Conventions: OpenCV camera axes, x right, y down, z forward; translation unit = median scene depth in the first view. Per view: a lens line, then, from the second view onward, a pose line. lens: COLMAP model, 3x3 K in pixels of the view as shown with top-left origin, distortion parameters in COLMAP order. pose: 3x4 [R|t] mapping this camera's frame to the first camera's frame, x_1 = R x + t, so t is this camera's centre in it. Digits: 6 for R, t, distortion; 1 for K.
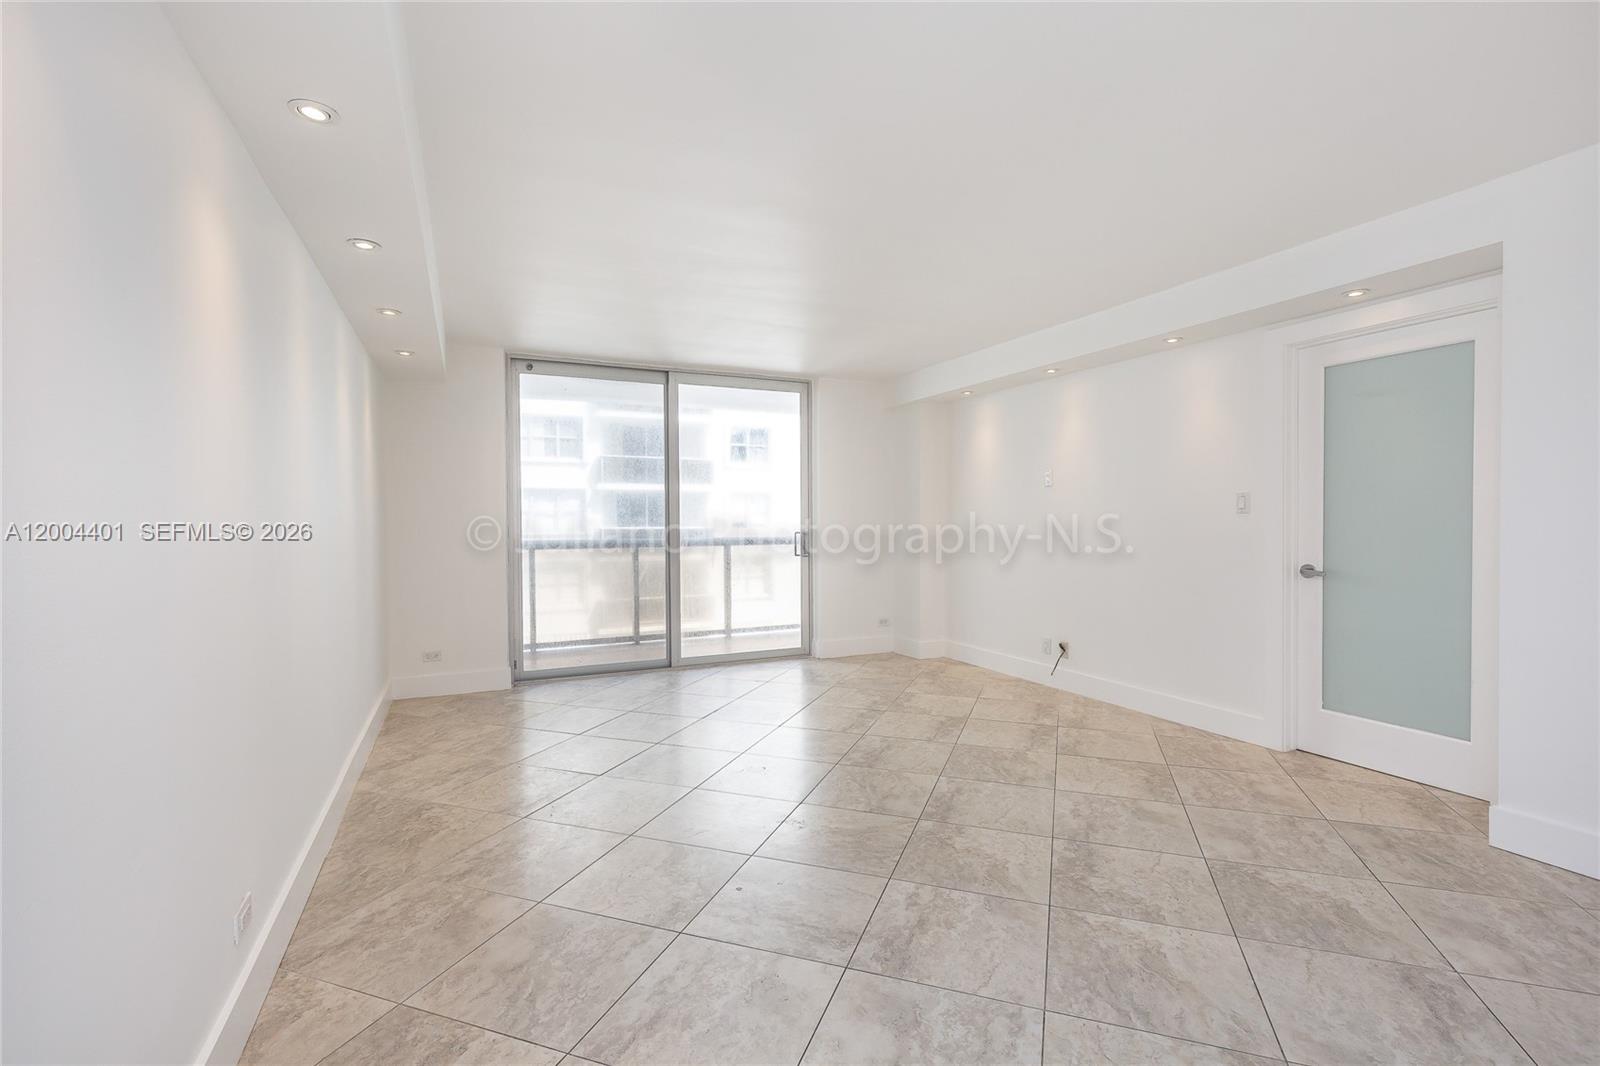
lens RADIAL K [[729.4, 0, 800.0], [0, 729.4, 533.0], [0, 0, 1]] dist [0.019719, -0.000366]
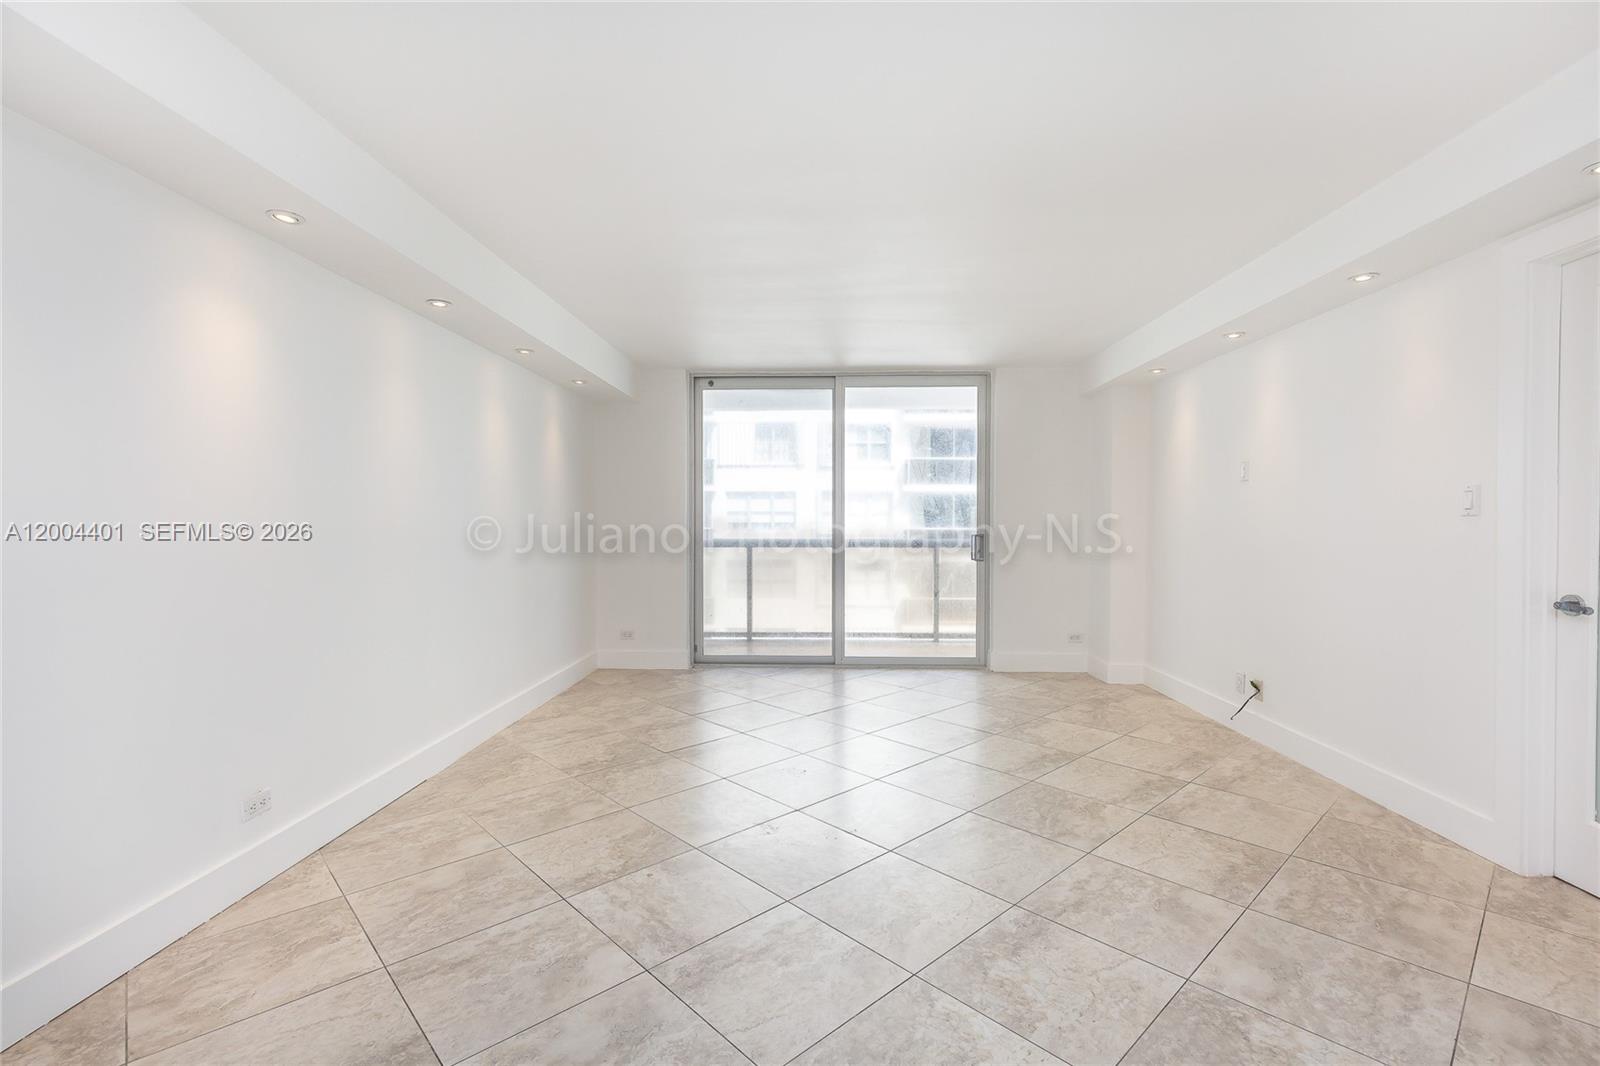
lens RADIAL K [[724.0, 0, 799.8], [0, 724.0, 519.3], [0, 0, 1]] dist [0.014774, -0.000774]
pose [[0.890698, 0.004378, -0.454575, 0.245223], [-0.013473, 0.999769, -0.016771, -0.001555], [0.454397, 0.021062, 0.890550, 0.072896]]
